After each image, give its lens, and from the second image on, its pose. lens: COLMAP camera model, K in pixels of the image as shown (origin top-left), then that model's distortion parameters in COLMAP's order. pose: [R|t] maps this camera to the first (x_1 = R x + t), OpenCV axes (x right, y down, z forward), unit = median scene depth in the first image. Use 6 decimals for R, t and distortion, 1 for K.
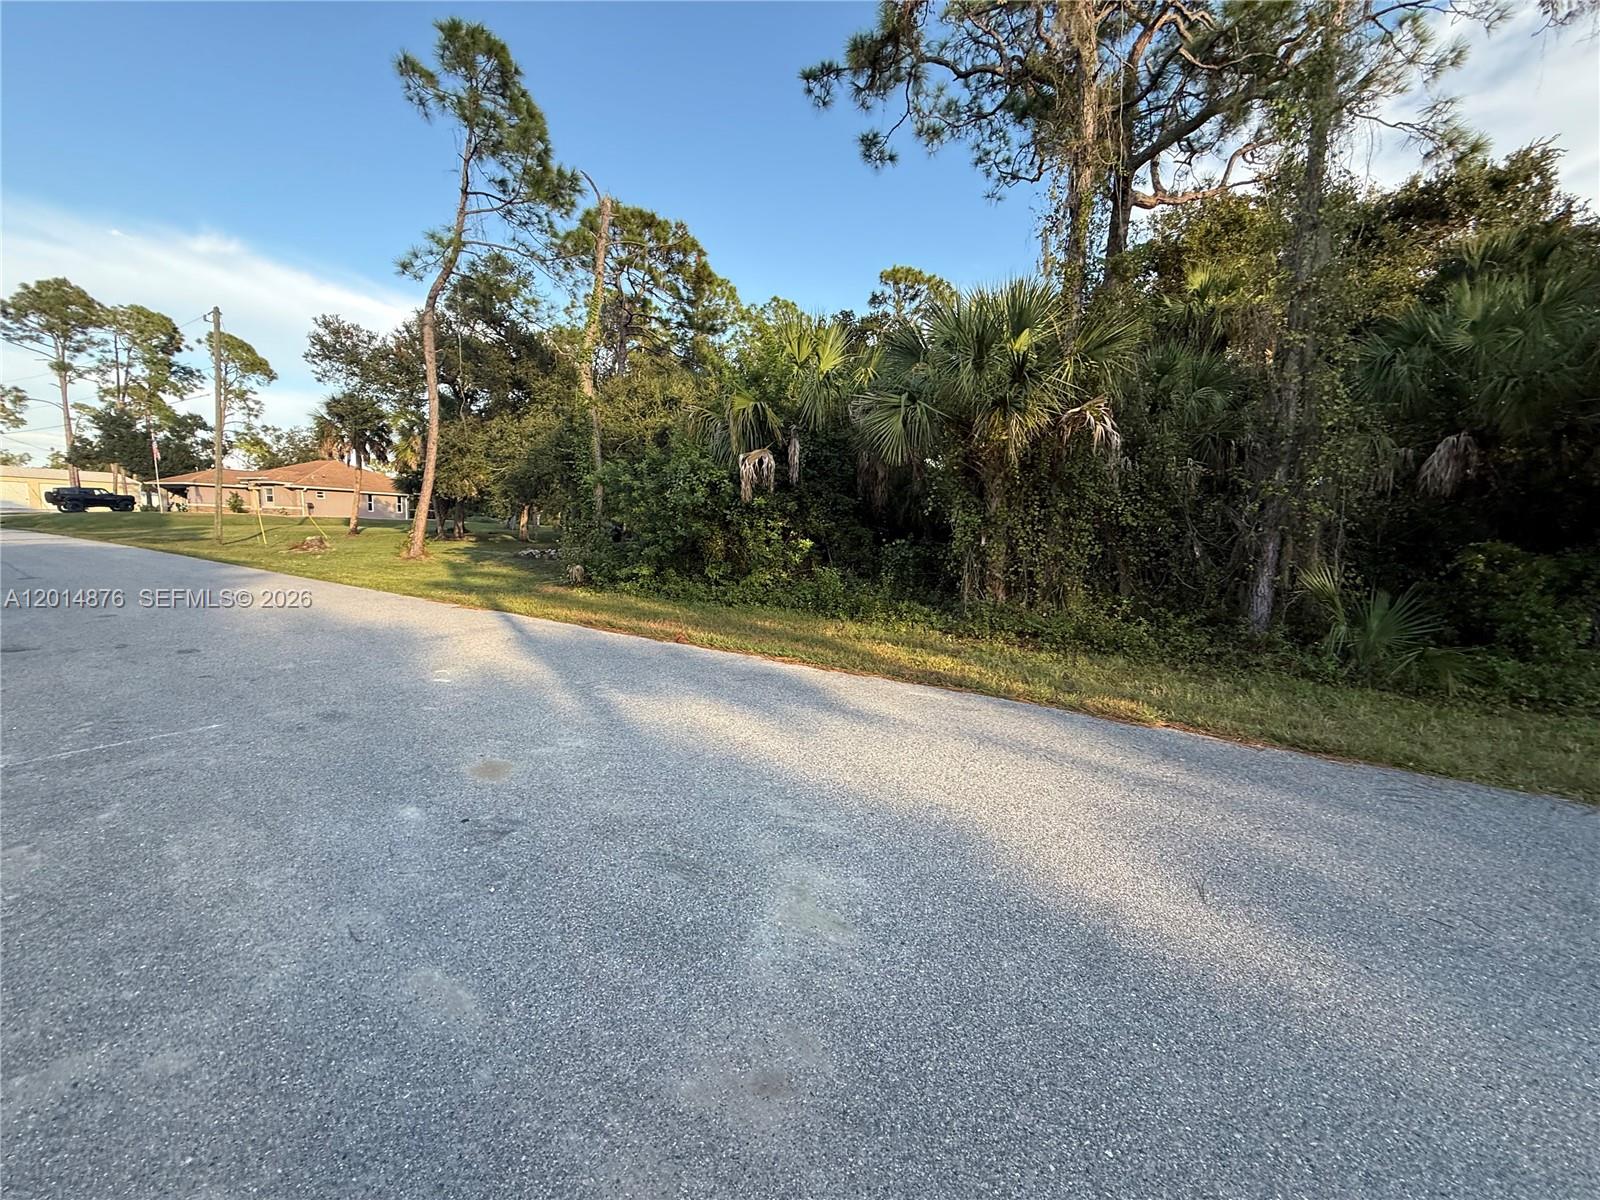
lens RADIAL K [[628.1, 0, 807.9], [0, 628.1, 595.5], [0, 0, 1]] dist [-0.002624, 0.000893]
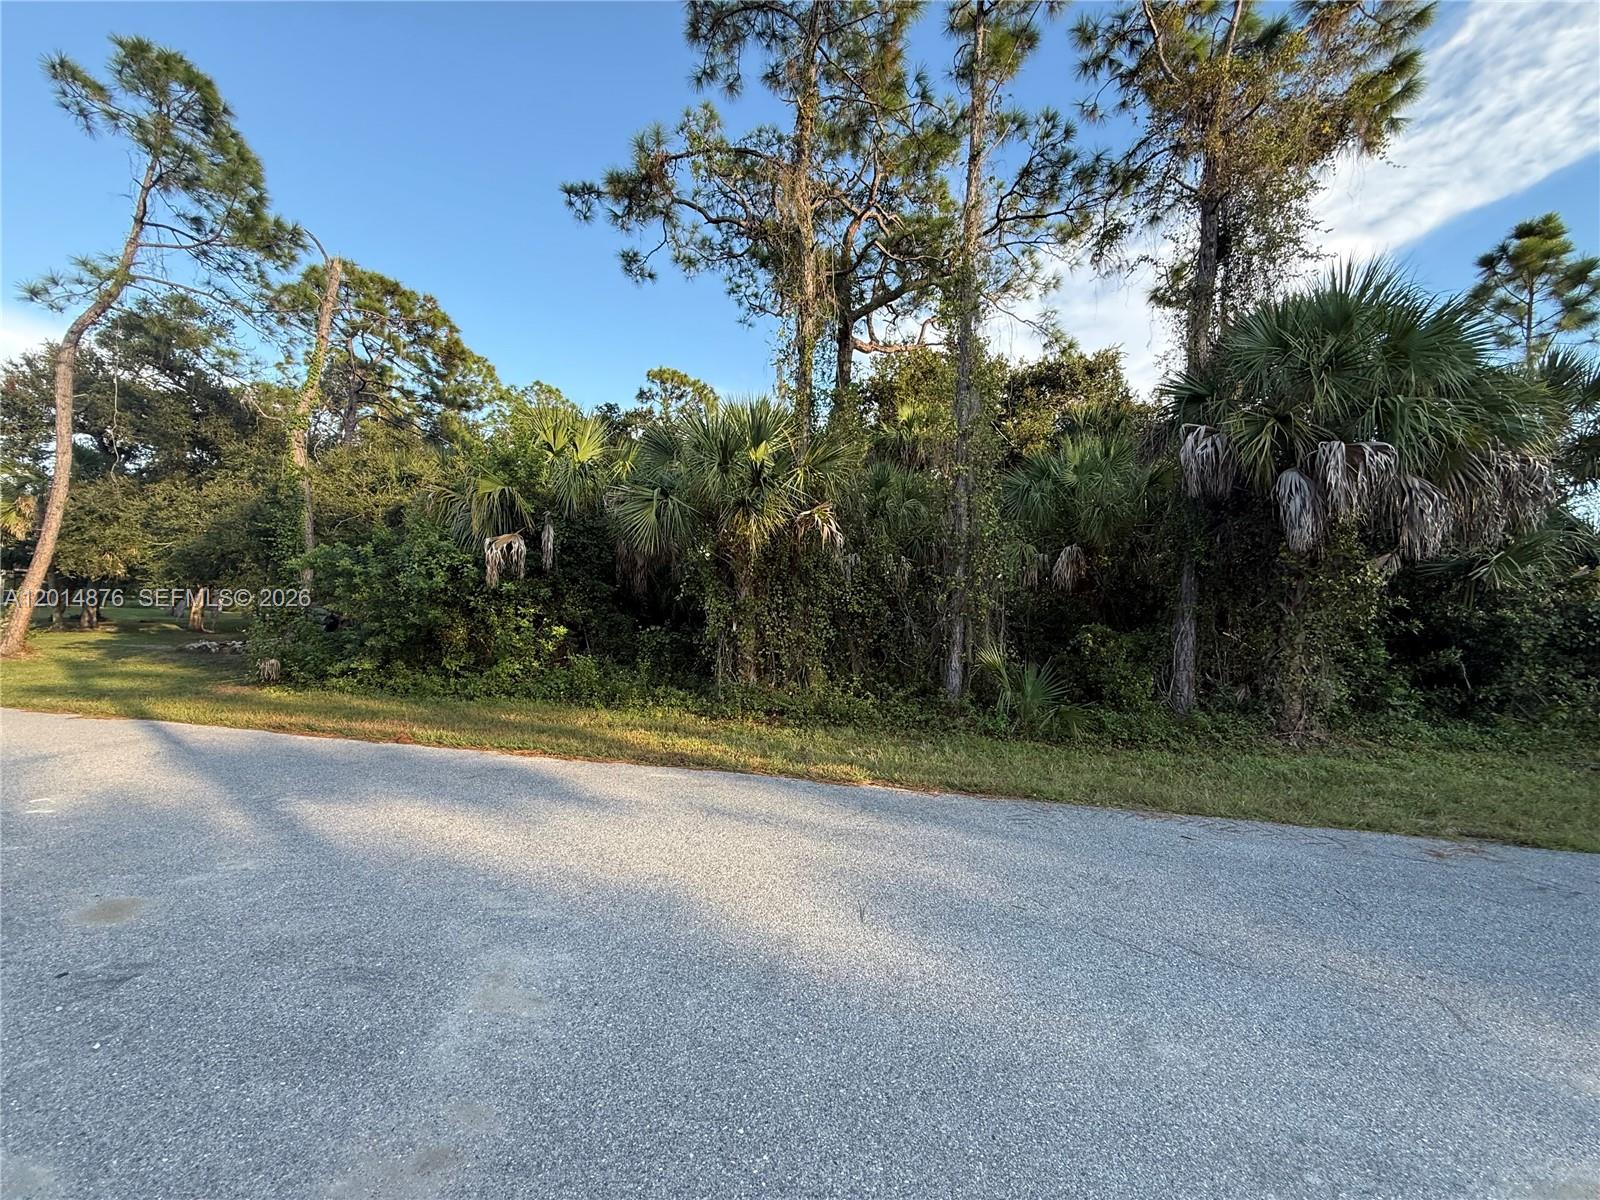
lens RADIAL K [[628.1, 0, 802.6], [0, 628.1, 598.4], [0, 0, 1]] dist [-0.002624, 0.000893]
pose [[0.941356, 0.006242, 0.337357, 0.027393], [0.037821, 0.991576, -0.123882, 0.002662], [-0.335289, 0.129376, 0.933190, -0.049118]]
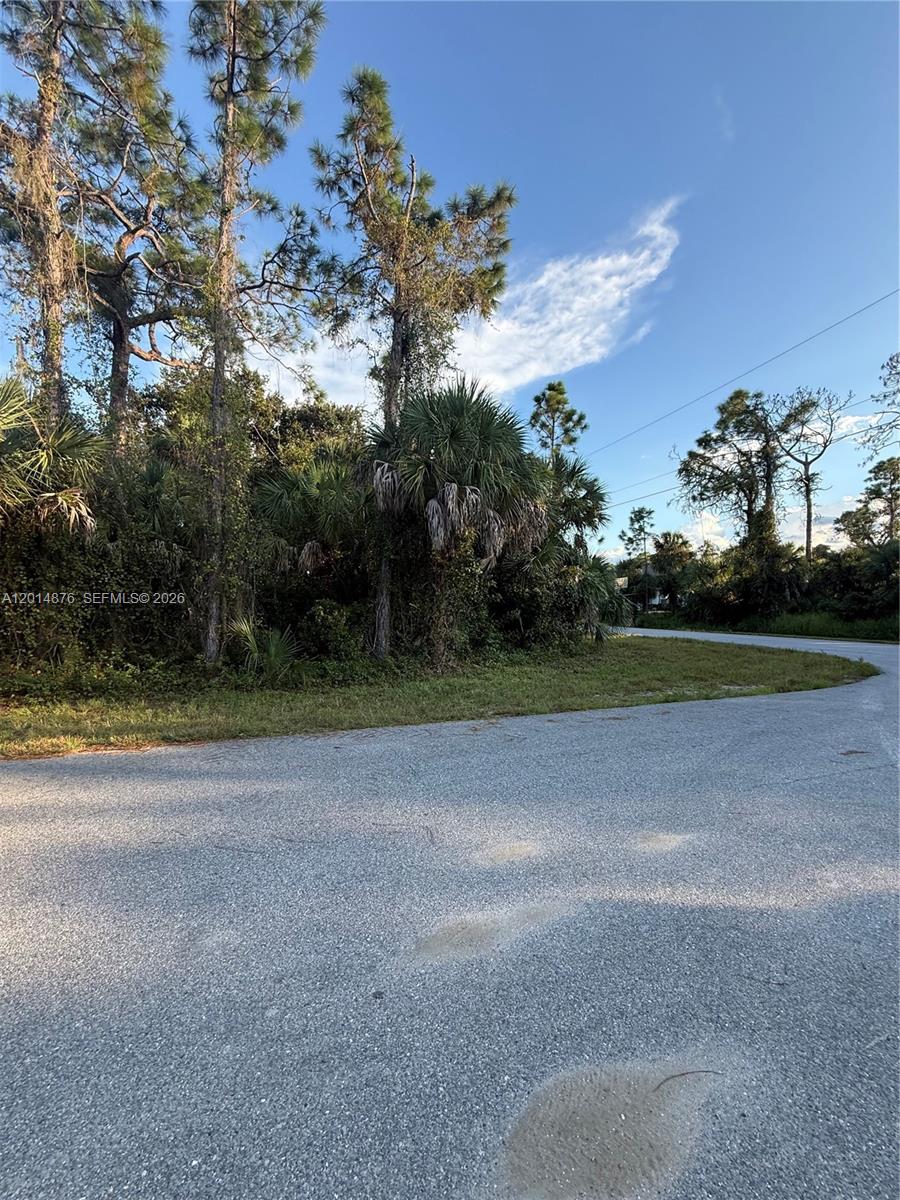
lens RADIAL K [[471.1, 0, 442.9], [0, 471.1, 597.7], [0, 0, 1]] dist [-0.002624, 0.000893]
pose [[0.583446, -0.015584, 0.812002, 0.122126], [0.099101, 0.993711, -0.052136, 0.013621], [-0.806083, 0.110889, 0.581321, -0.076226]]
